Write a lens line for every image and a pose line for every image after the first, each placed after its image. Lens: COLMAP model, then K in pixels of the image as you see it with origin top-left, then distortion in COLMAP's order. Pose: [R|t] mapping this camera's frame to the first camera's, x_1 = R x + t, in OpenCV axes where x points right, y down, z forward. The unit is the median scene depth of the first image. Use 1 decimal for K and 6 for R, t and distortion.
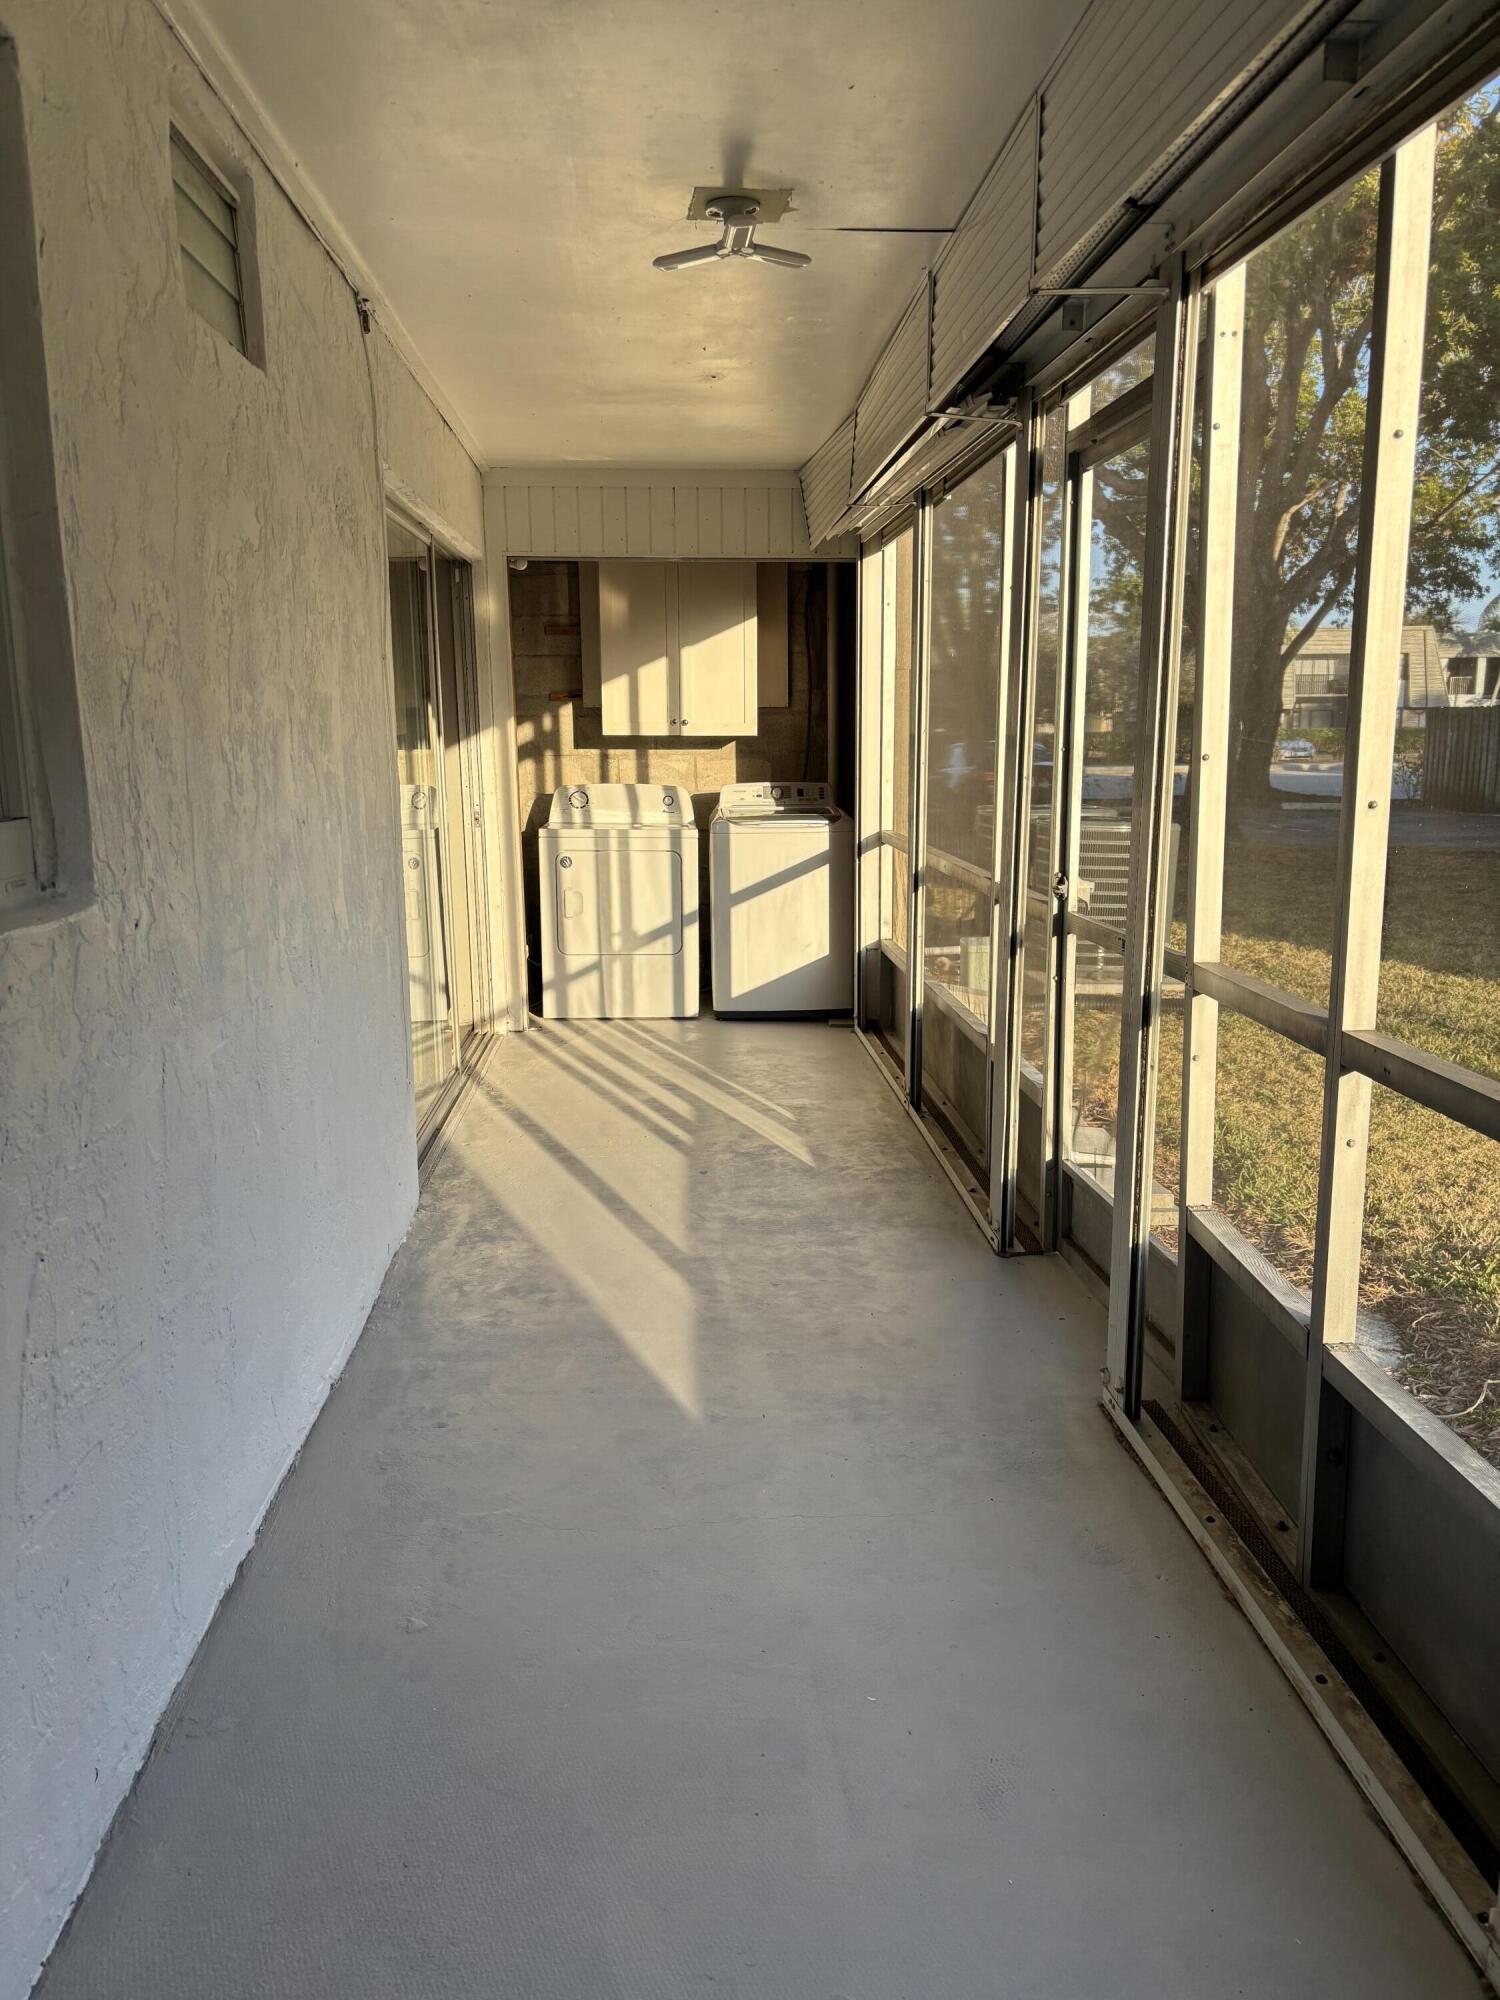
lens RADIAL K [[1394.4, 0, 750.0], [0, 1394.4, 1000.0], [0, 0, 1]] dist [-0.000220, -0.000154]
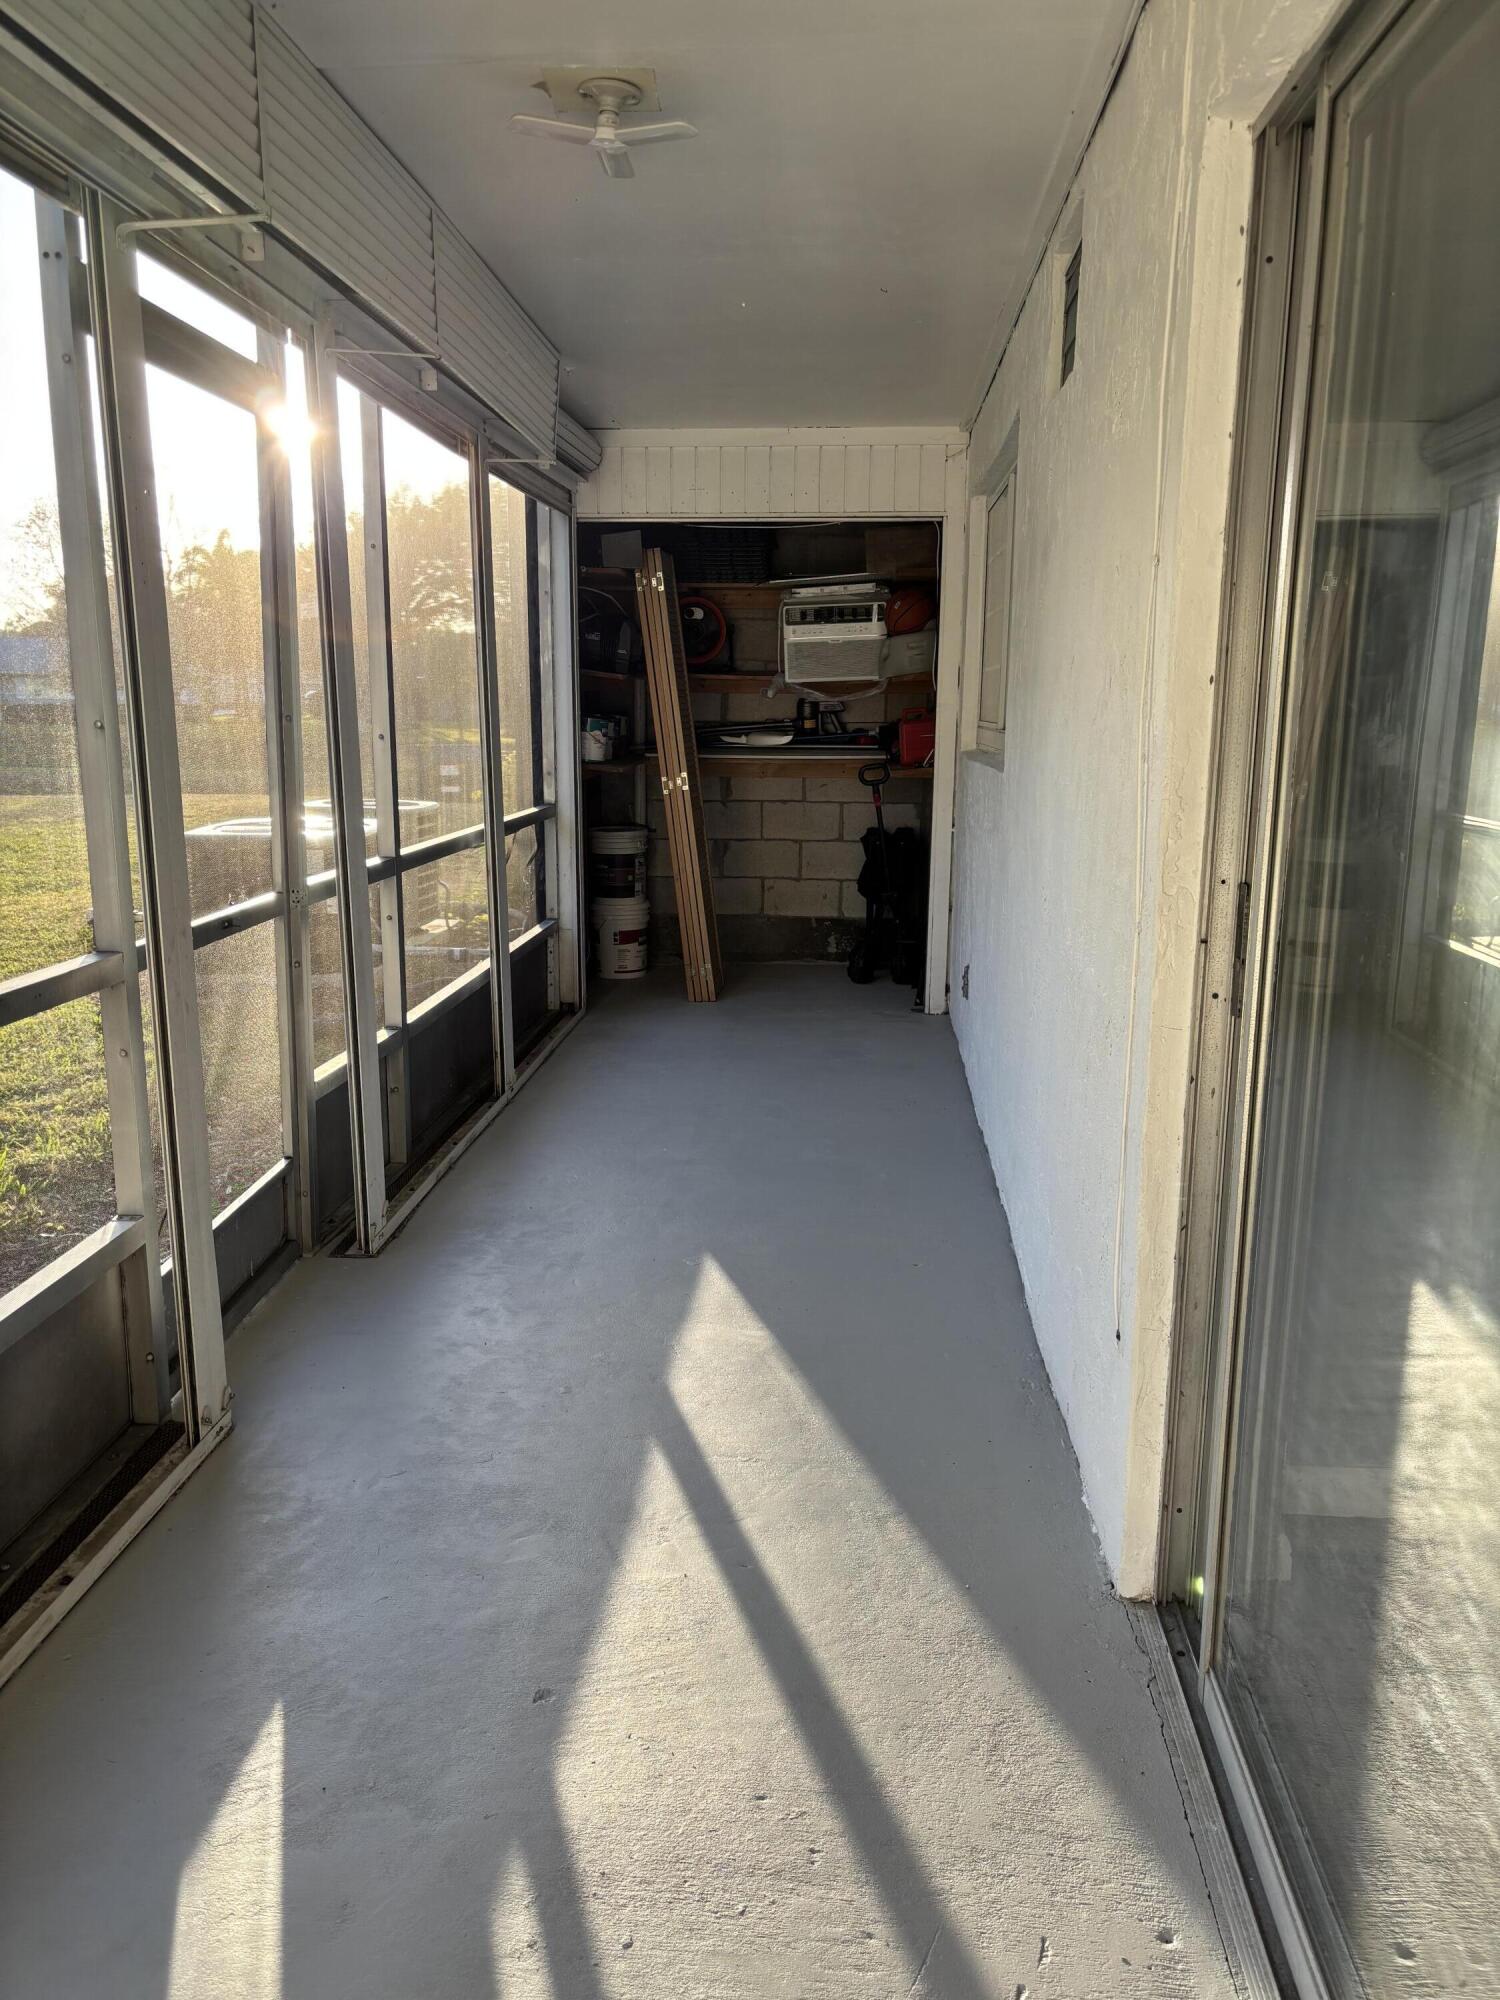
lens RADIAL K [[1394.4, 0, 750.0], [0, 1394.4, 1000.0], [0, 0, 1]] dist [-0.000220, -0.000154]
pose [[-0.989890, -0.026268, 0.139387, -0.174945], [0.030847, 0.919313, 0.392315, -0.284693], [-0.138445, 0.392649, -0.909208, 1.474219]]
